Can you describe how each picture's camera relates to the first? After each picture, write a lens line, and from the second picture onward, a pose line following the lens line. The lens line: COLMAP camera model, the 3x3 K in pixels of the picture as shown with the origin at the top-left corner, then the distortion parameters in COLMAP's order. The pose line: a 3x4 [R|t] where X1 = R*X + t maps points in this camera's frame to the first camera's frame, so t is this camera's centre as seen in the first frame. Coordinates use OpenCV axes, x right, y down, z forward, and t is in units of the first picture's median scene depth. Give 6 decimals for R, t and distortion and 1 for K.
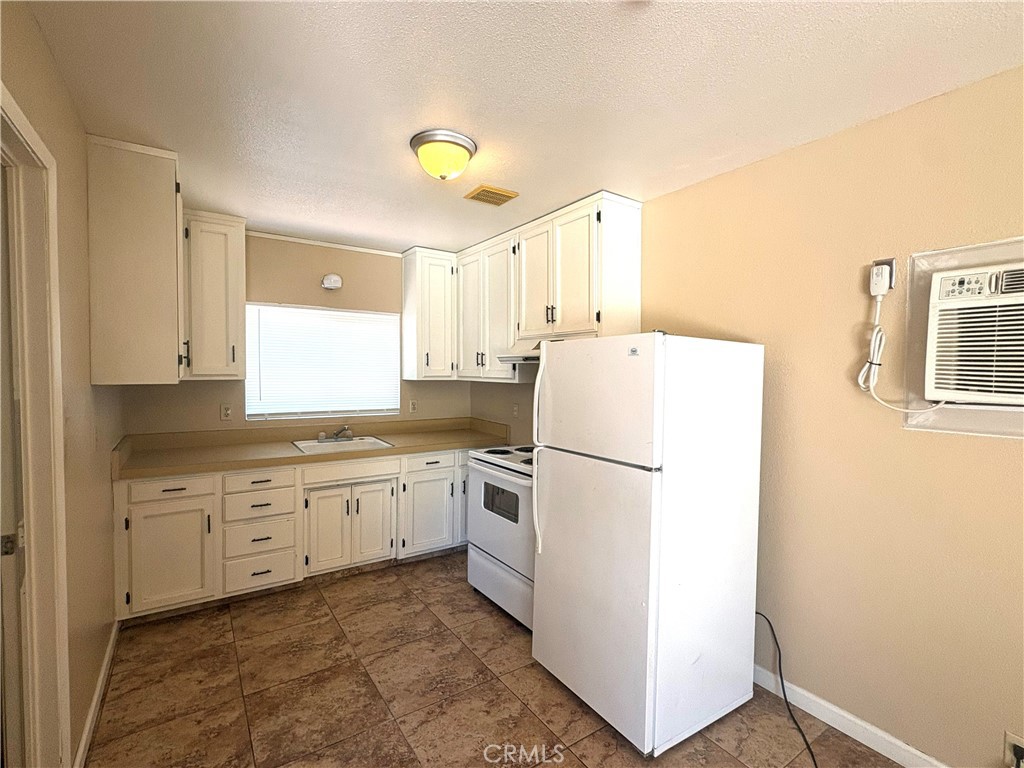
lens RADIAL K [[477.7, 0, 512.1], [0, 477.7, 380.5], [0, 0, 1]] dist [0.001707, 0.000657]
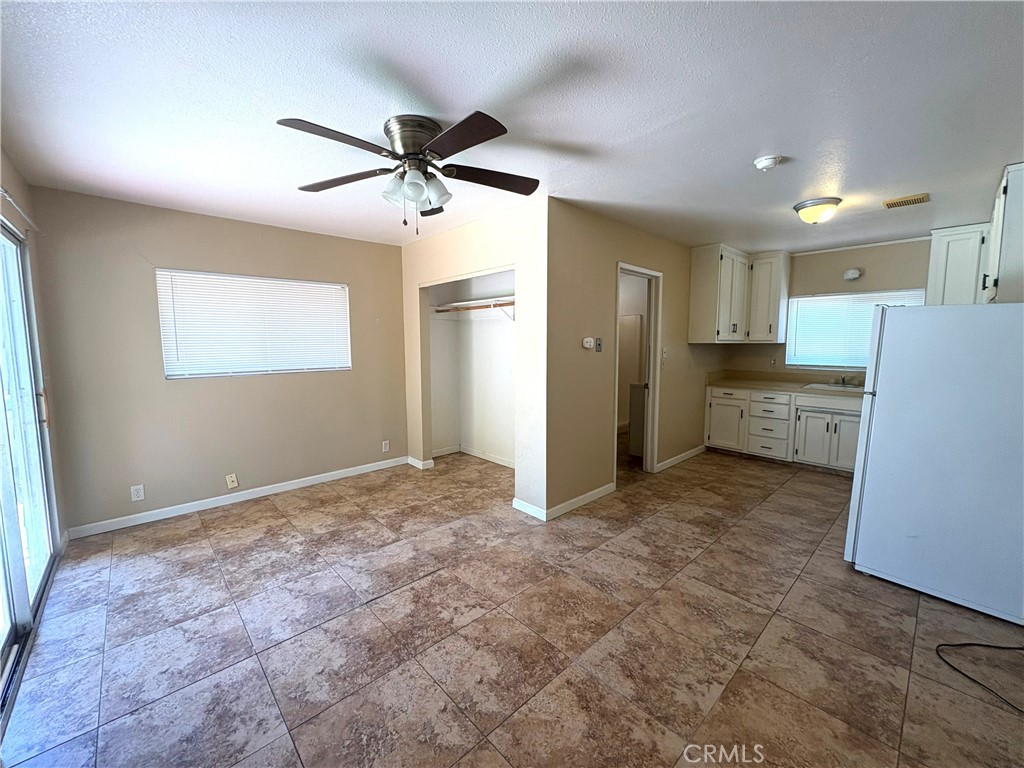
lens RADIAL K [[408.1, 0, 509.9], [0, 408.1, 384.2], [0, 0, 1]] dist [-0.010229, 0.000536]
pose [[0.155163, 0.091172, -0.983673, 0.841647], [-0.022978, 0.995796, 0.088672, 0.041220], [0.987622, 0.008844, 0.156606, -0.227159]]
